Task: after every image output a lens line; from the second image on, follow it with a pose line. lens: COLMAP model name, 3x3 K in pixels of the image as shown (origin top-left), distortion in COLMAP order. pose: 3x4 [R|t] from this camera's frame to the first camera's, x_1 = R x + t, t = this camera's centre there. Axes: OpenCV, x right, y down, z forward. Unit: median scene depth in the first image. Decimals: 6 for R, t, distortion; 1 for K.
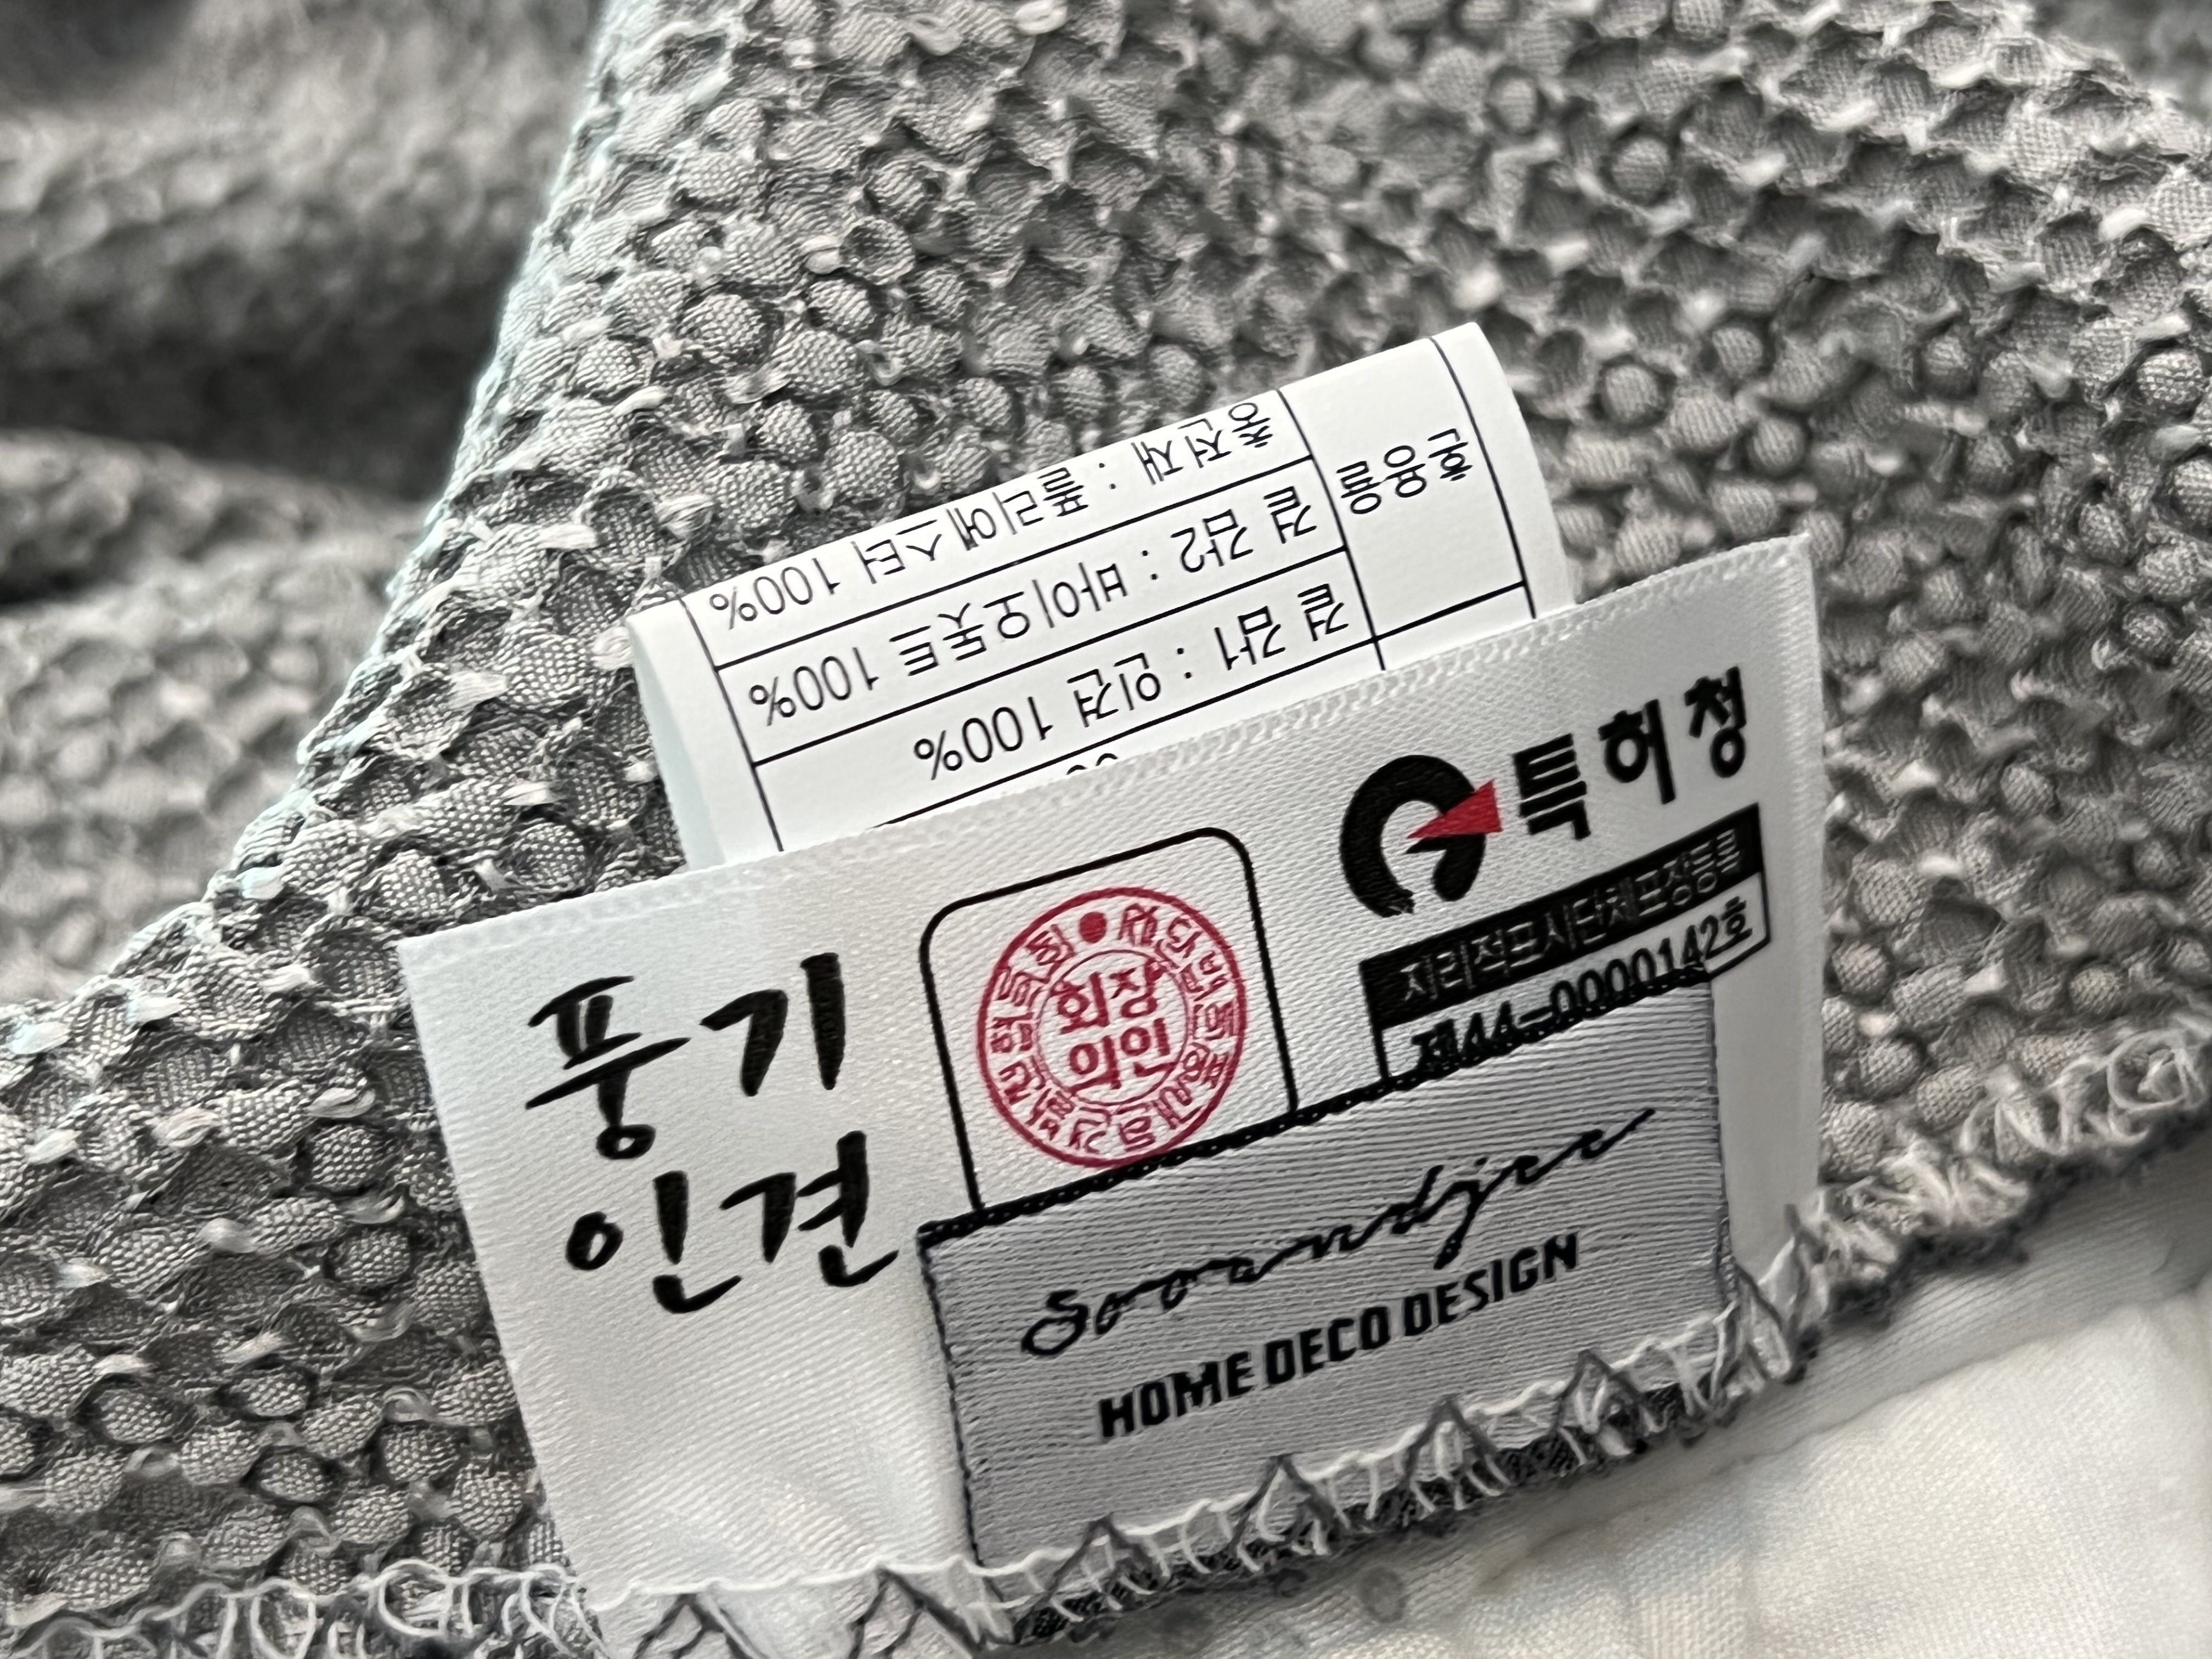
lens RADIAL K [[3848.6, 0, 1091.9], [0, 3848.6, 831.5], [0, 0, 1]] dist [0.106992, 0.000000]
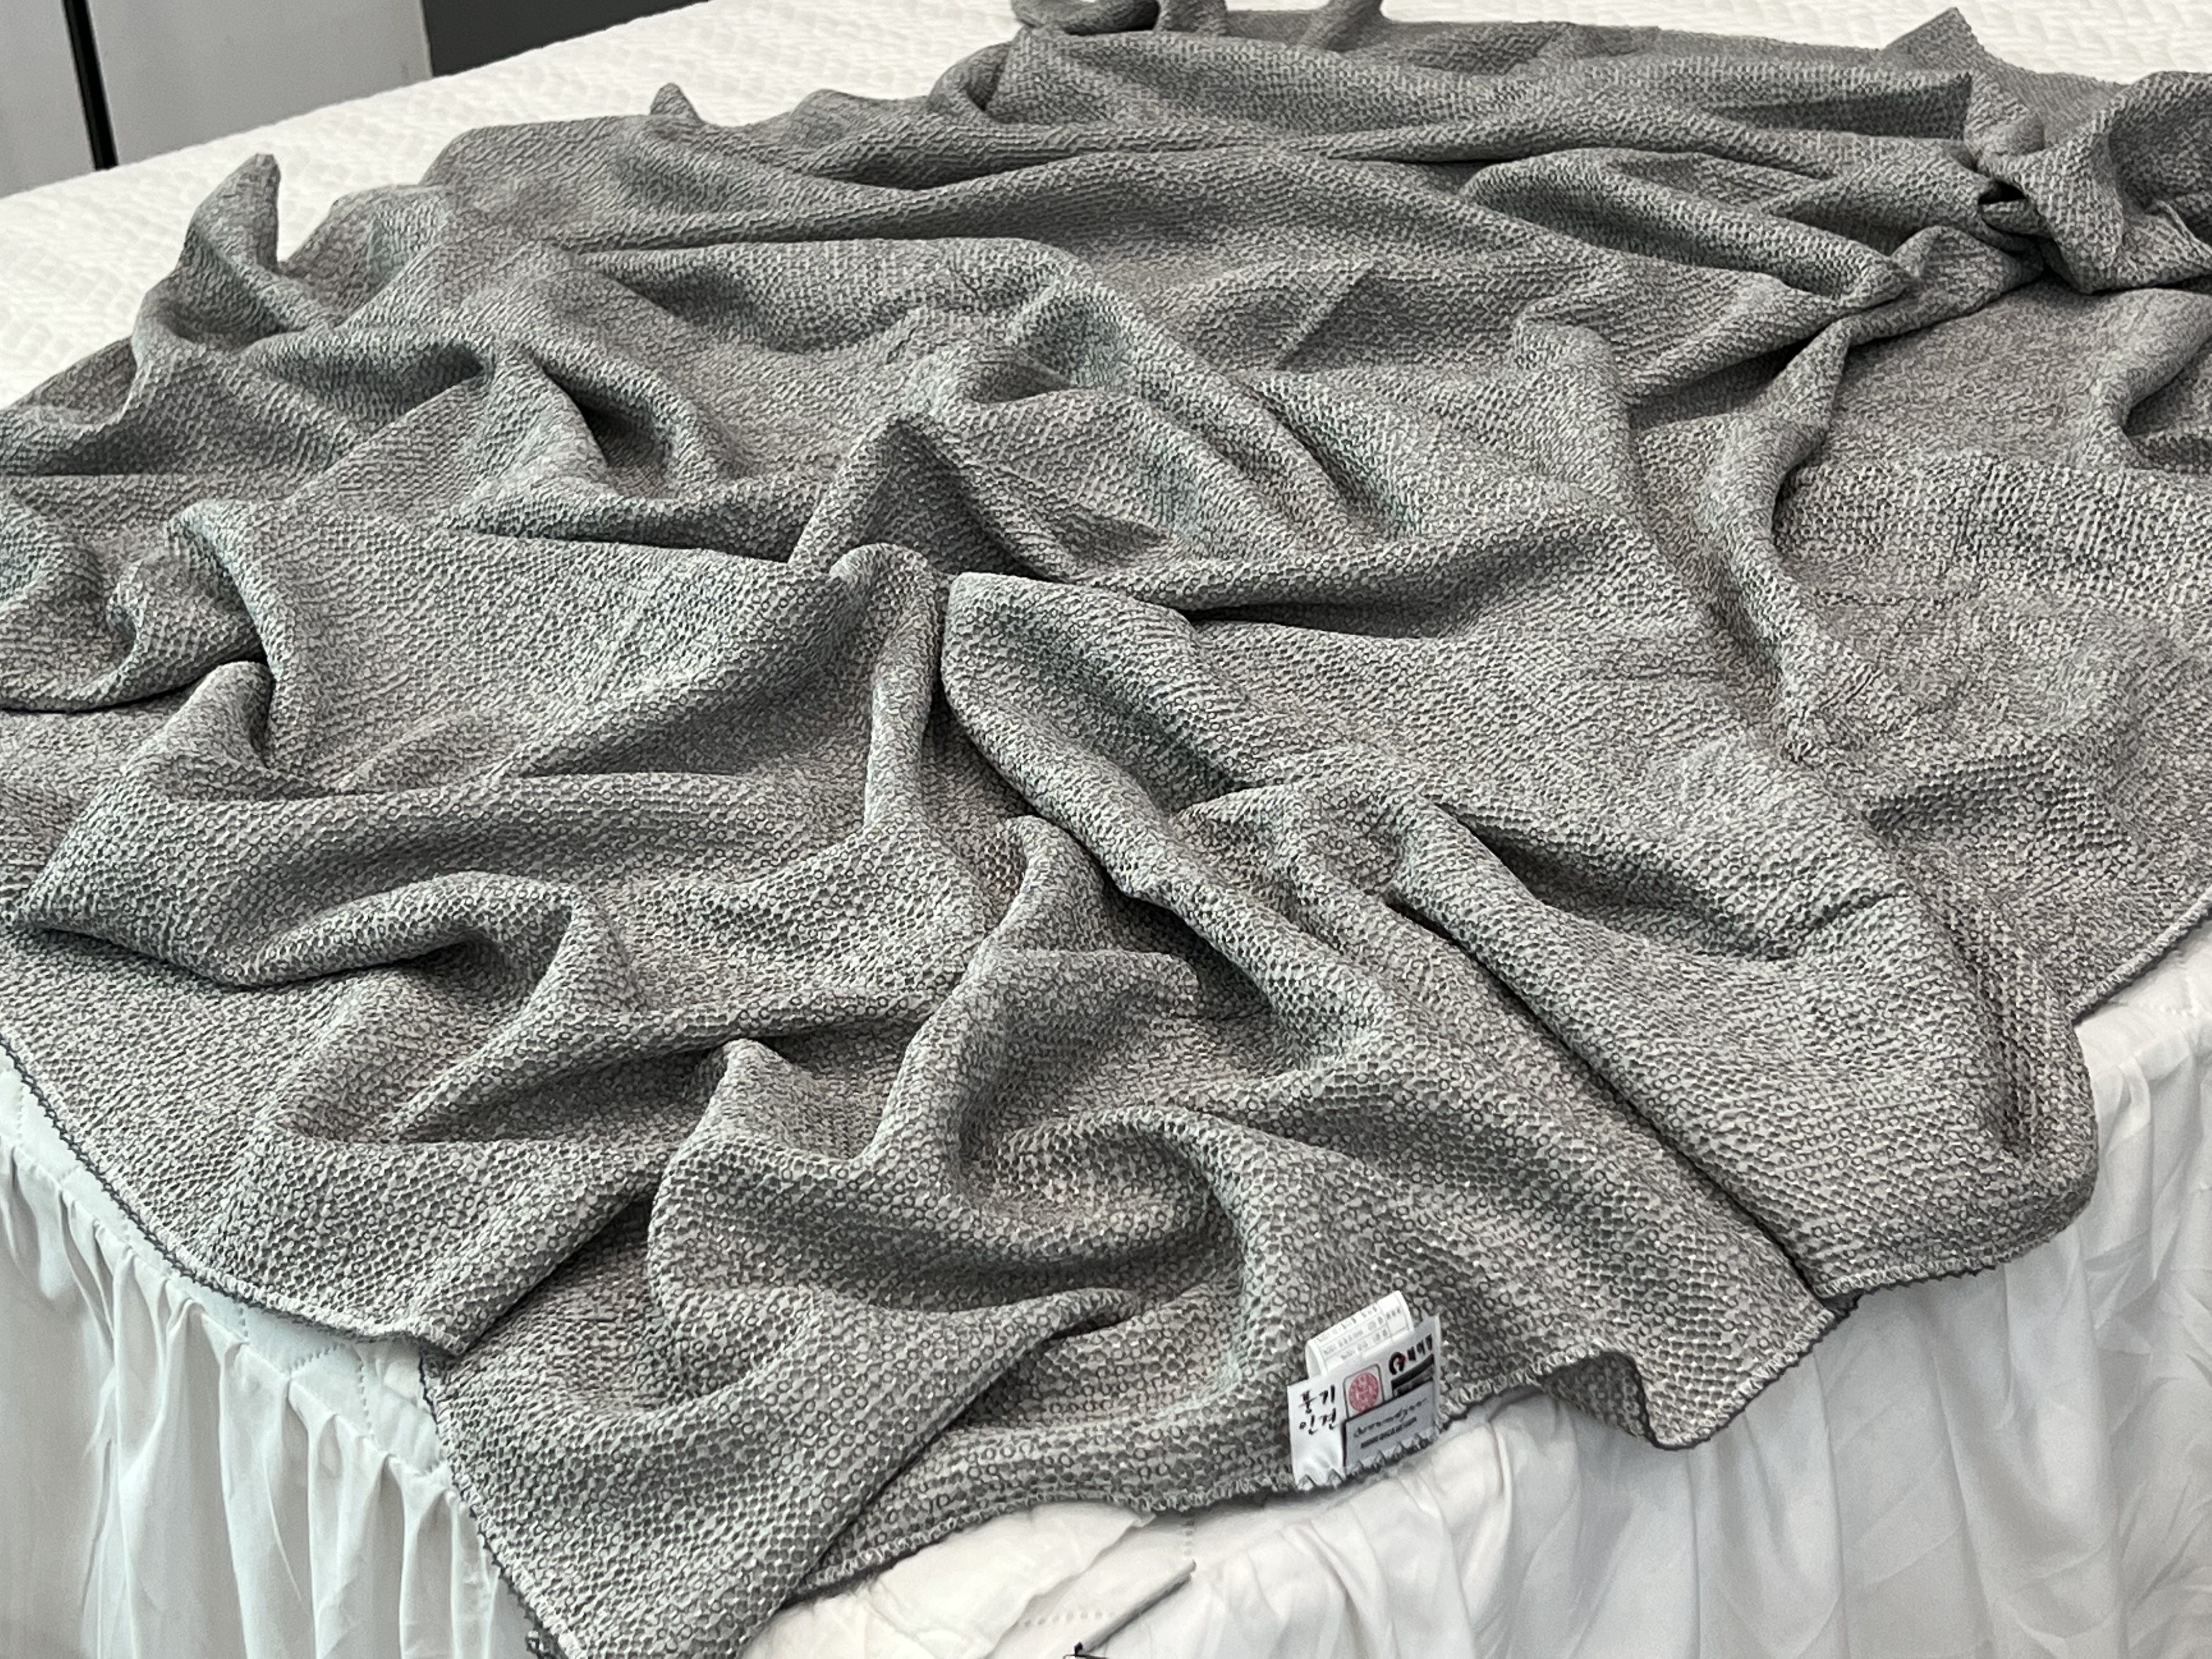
lens RADIAL K [[3863.9, 0, 1099.8], [0, 3863.9, 834.8], [0, 0, 1]] dist [0.157966, 0.000000]
pose [[0.966534, -0.026238, 0.255192, -2.024415], [0.043392, 0.997143, -0.061825, -0.497733], [-0.252841, 0.070829, 0.964912, -5.283236]]
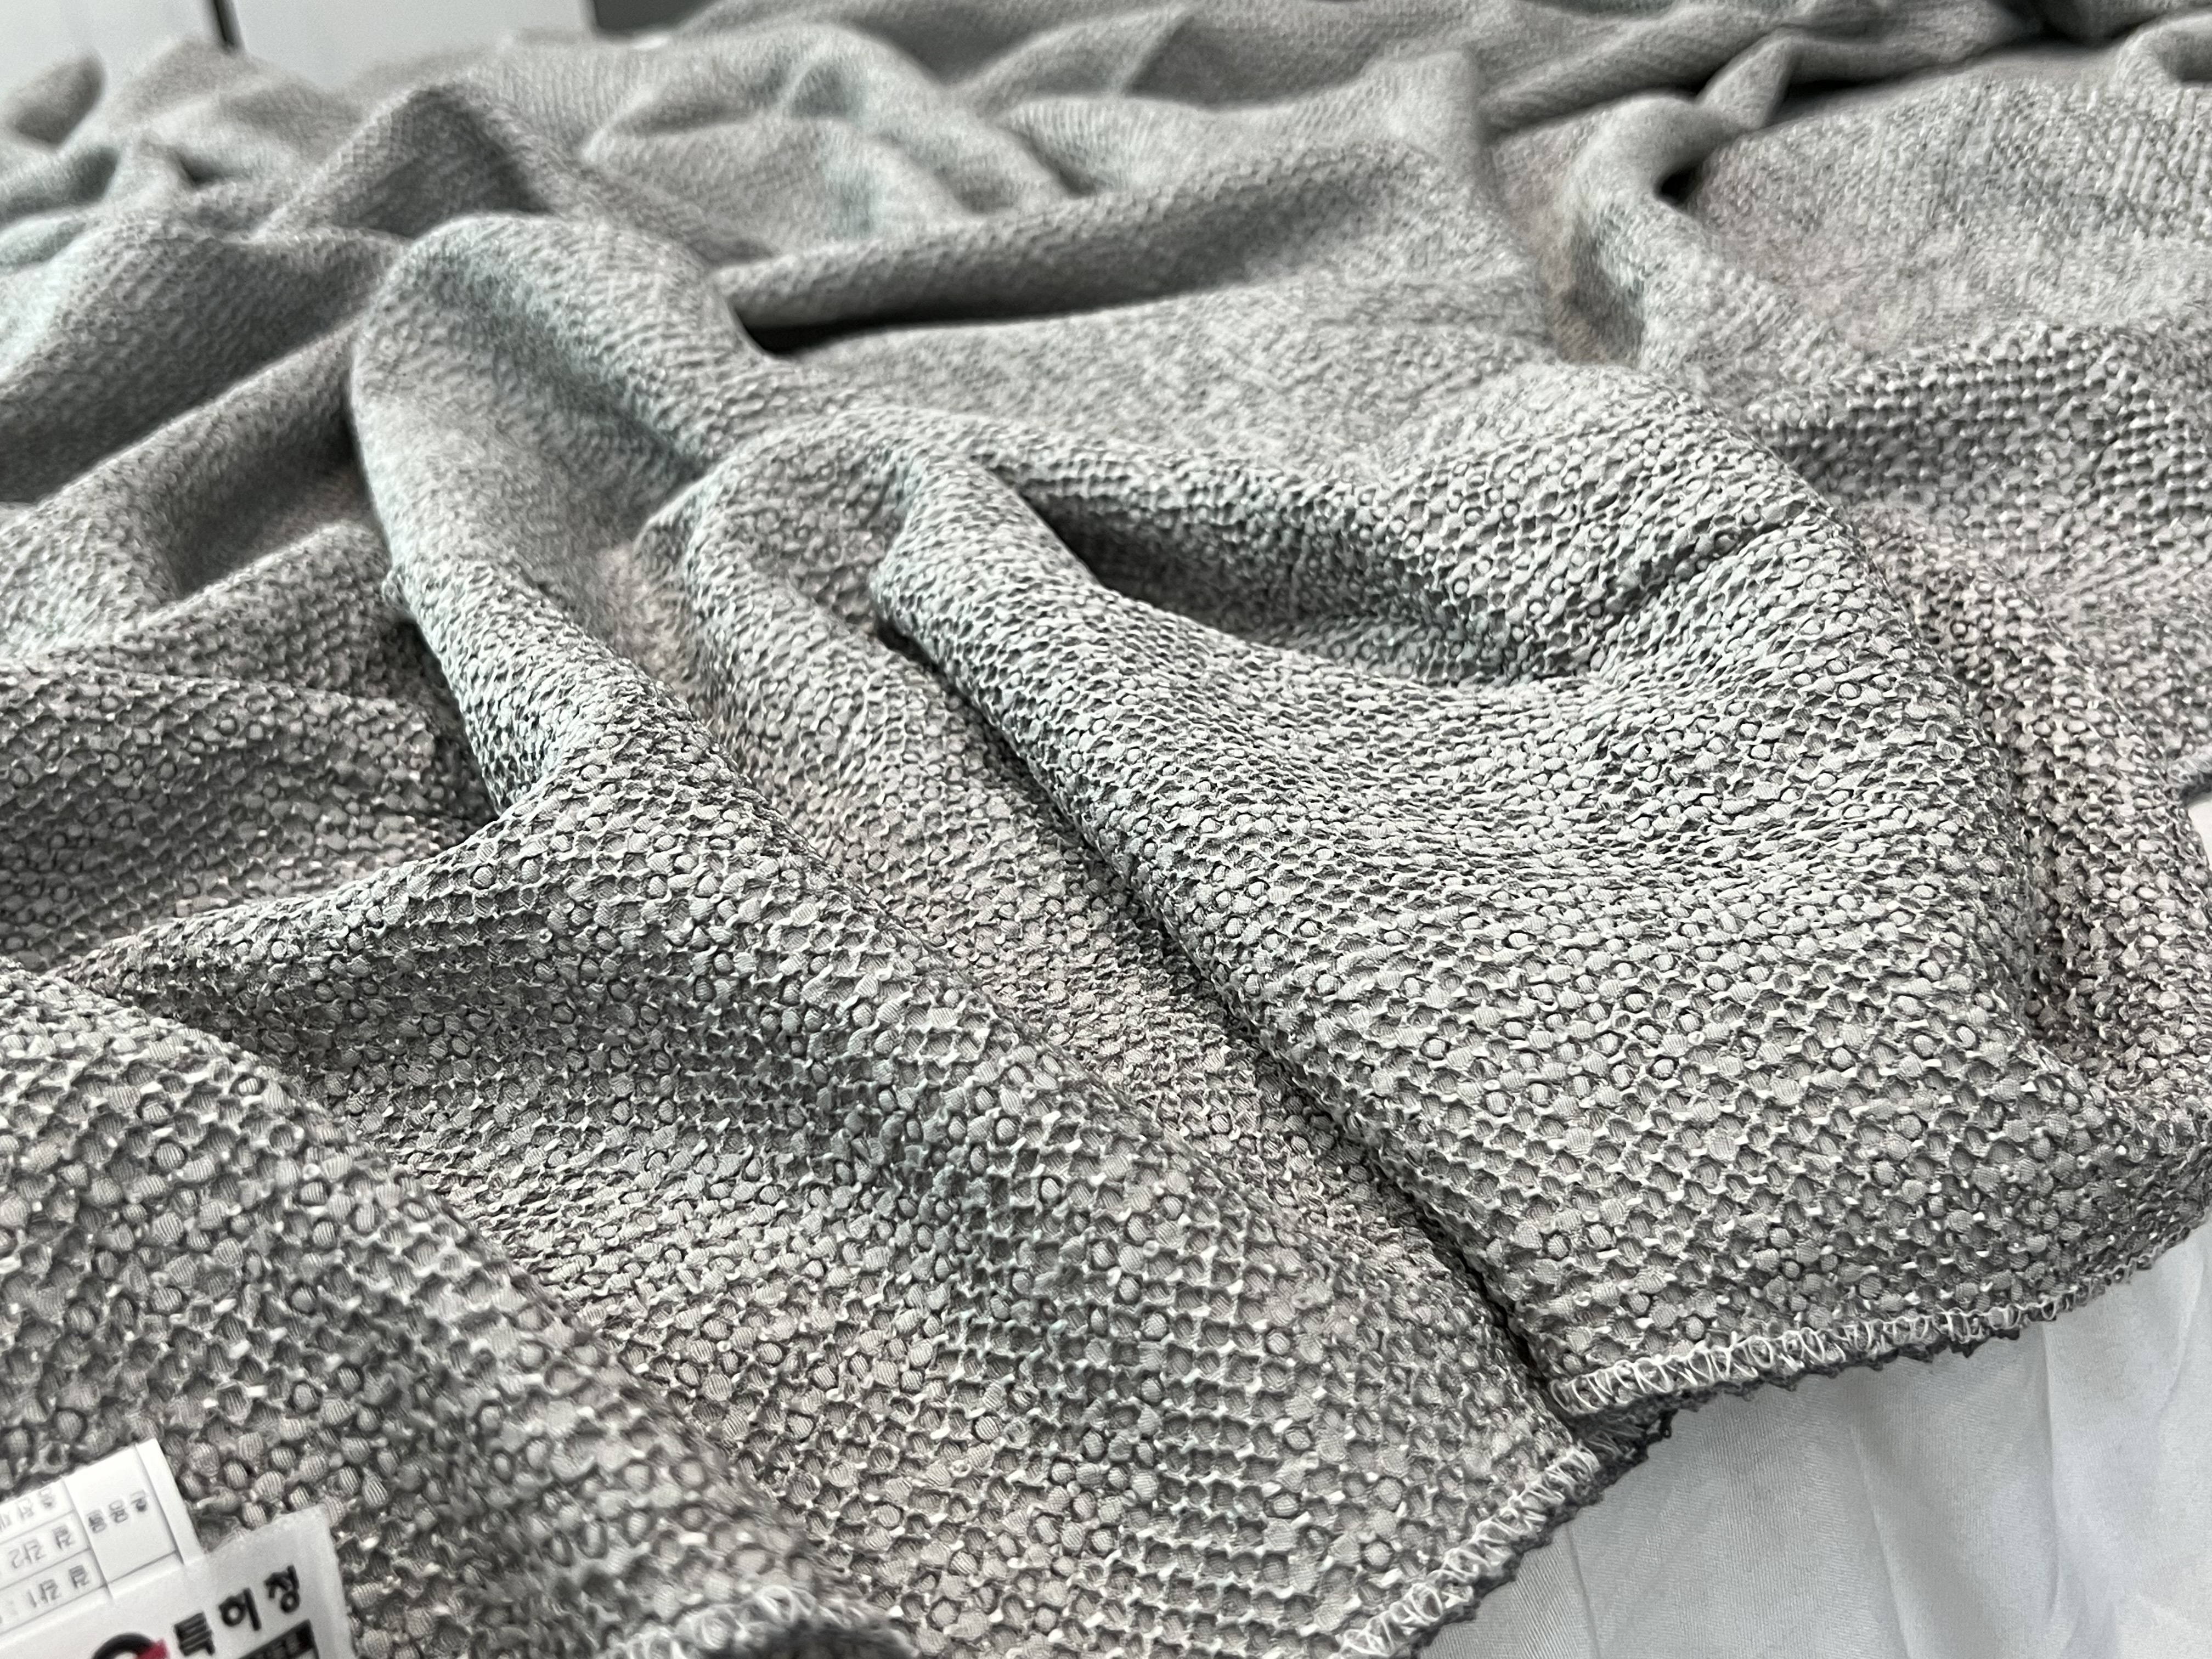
lens RADIAL K [[2711.0, 0, 1021.7], [0, 2711.0, 790.3], [0, 0, 1]] dist [0.042946, 0.000000]
pose [[0.989651, -0.025803, 0.141158, 0.353366], [0.042070, 0.992647, -0.113499, -0.278947], [-0.137192, 0.118263, 0.983459, -0.684660]]
